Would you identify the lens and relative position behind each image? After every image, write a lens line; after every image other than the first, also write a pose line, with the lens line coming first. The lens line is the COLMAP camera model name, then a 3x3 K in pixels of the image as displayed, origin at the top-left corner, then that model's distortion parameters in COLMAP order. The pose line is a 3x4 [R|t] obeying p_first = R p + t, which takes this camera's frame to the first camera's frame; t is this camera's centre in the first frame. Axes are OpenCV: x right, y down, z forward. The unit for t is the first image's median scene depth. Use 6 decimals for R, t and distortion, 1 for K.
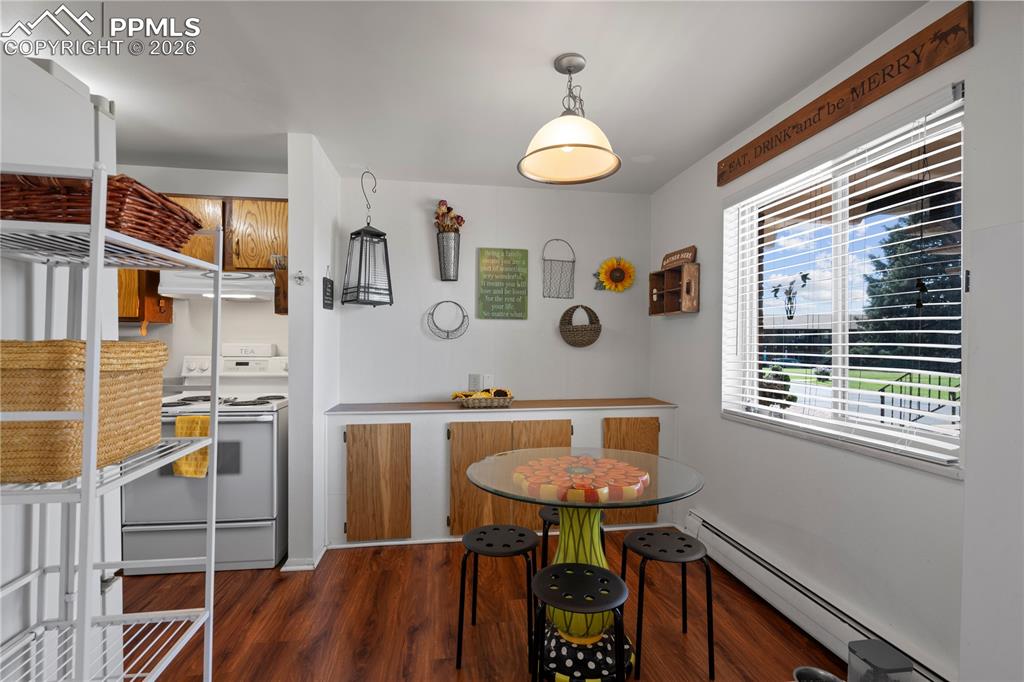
lens RADIAL K [[462.4, 0, 511.4], [0, 462.4, 344.2], [0, 0, 1]] dist [-0.001630, 0.000204]
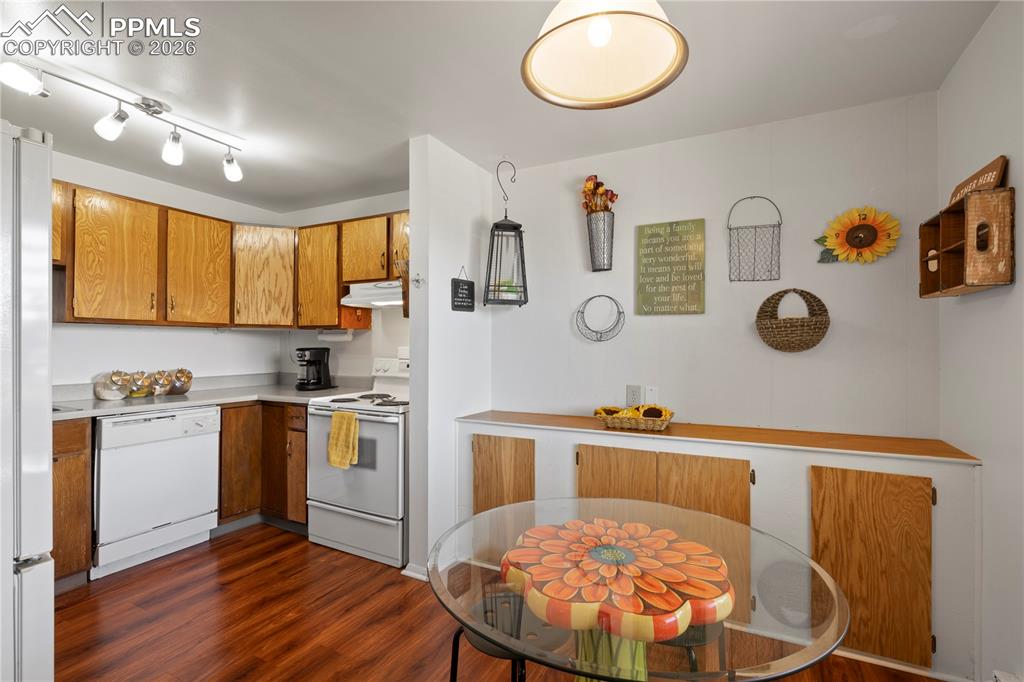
lens RADIAL K [[464.7, 0, 516.3], [0, 464.7, 340.3], [0, 0, 1]] dist [-0.002022, 0.000192]
pose [[0.815096, -0.009921, -0.579241, 0.240370], [-0.000073, 0.999852, -0.017227, 0.001318], [0.579326, 0.014084, 0.814974, 0.256988]]
